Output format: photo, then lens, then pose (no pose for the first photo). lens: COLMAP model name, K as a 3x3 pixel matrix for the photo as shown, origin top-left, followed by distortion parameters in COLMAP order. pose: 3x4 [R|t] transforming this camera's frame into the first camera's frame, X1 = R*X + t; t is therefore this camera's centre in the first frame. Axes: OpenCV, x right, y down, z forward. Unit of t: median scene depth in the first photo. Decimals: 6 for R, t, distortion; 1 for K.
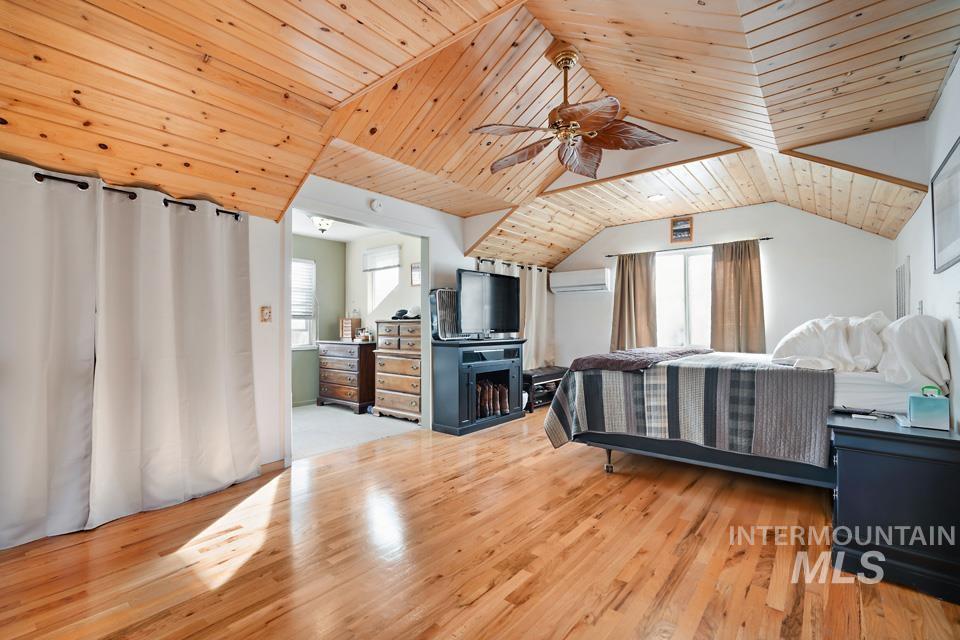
lens RADIAL K [[433.4, 0, 481.9], [0, 433.4, 326.5], [0, 0, 1]] dist [-0.013206, 0.012135]
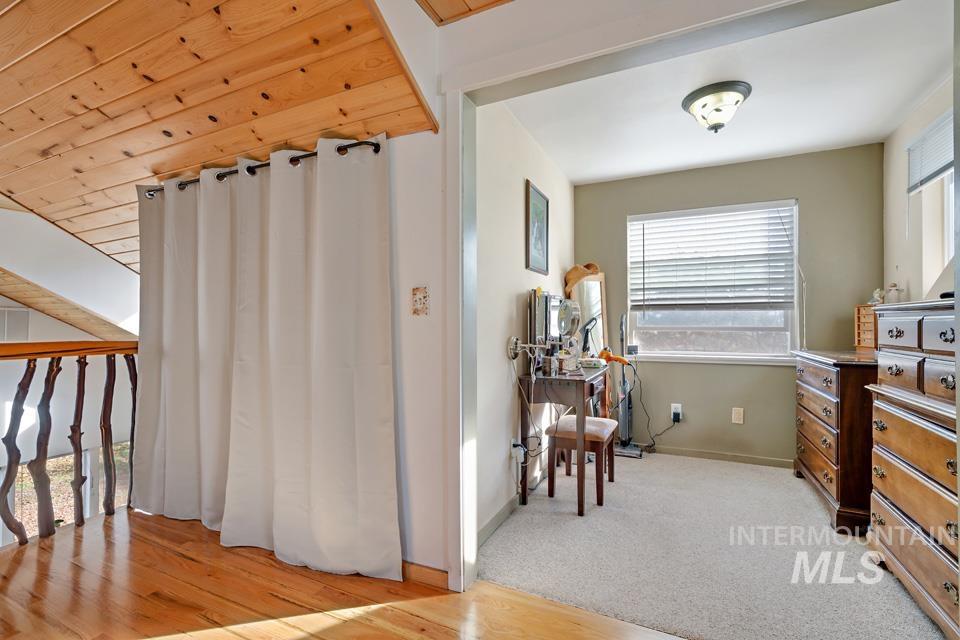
lens RADIAL K [[433.4, 0, 479.1], [0, 433.4, 321.9], [0, 0, 1]] dist [-0.013206, 0.012135]
pose [[0.224836, -0.004035, -0.974388, 0.077047], [0.001023, 0.999992, -0.003905, 0.001917], [0.974396, -0.000119, 0.224839, 1.011722]]
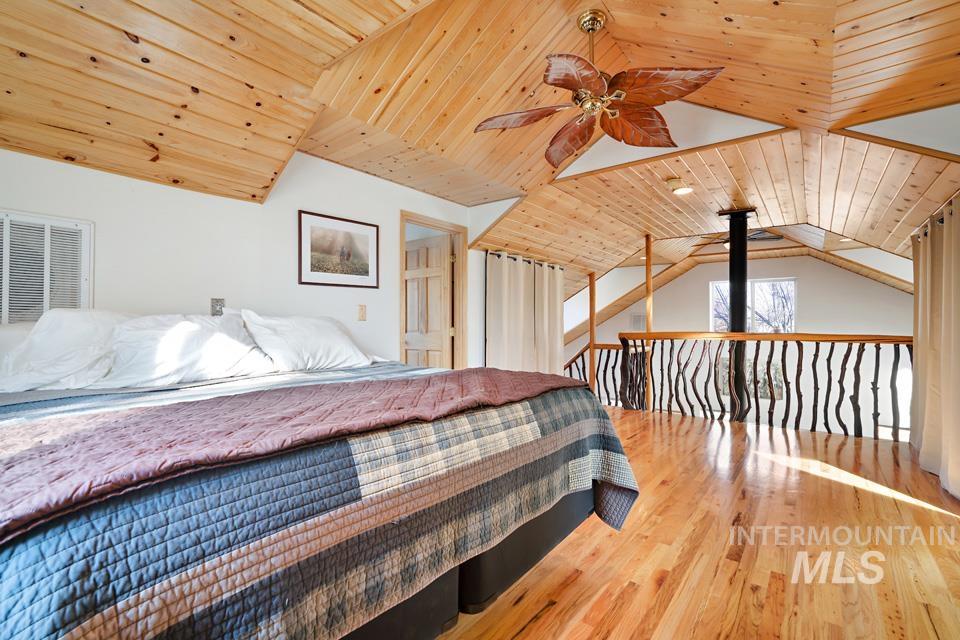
lens RADIAL K [[433.4, 0, 487.7], [0, 433.4, 323.4], [0, 0, 1]] dist [-0.013206, 0.012135]
pose [[-0.999776, 0.001309, -0.021142, 0.417960], [0.001333, 0.999999, -0.001092, -0.004417], [0.021140, -0.001120, -0.999776, 1.836993]]
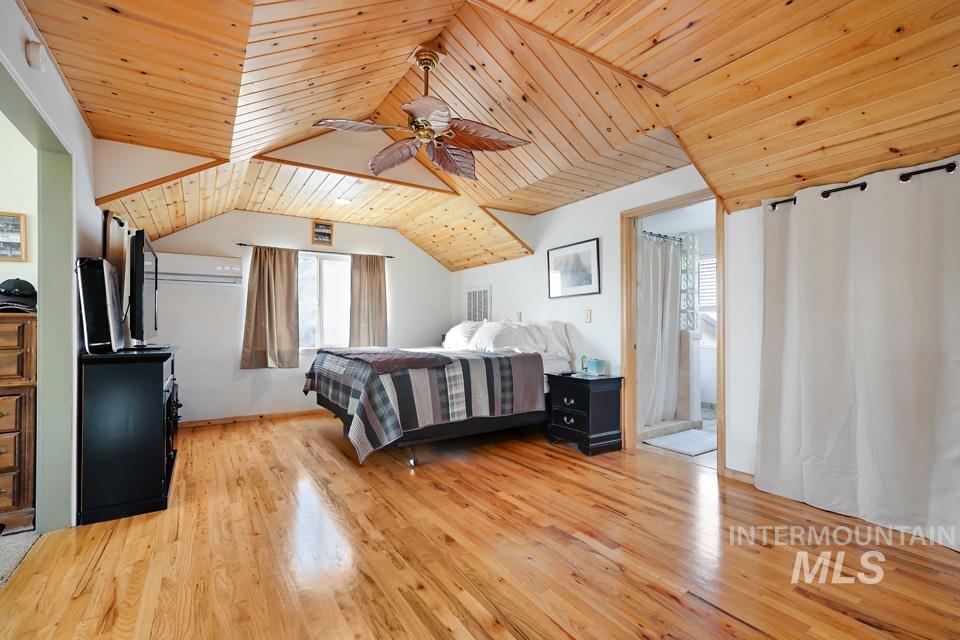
lens RADIAL K [[433.4, 0, 483.4], [0, 433.4, 326.6], [0, 0, 1]] dist [-0.013206, 0.012135]
pose [[0.302894, 0.001087, 0.953024, -0.702250], [0.002855, 0.999994, -0.002048, 0.001655], [-0.953020, 0.003341, 0.302889, 0.561415]]
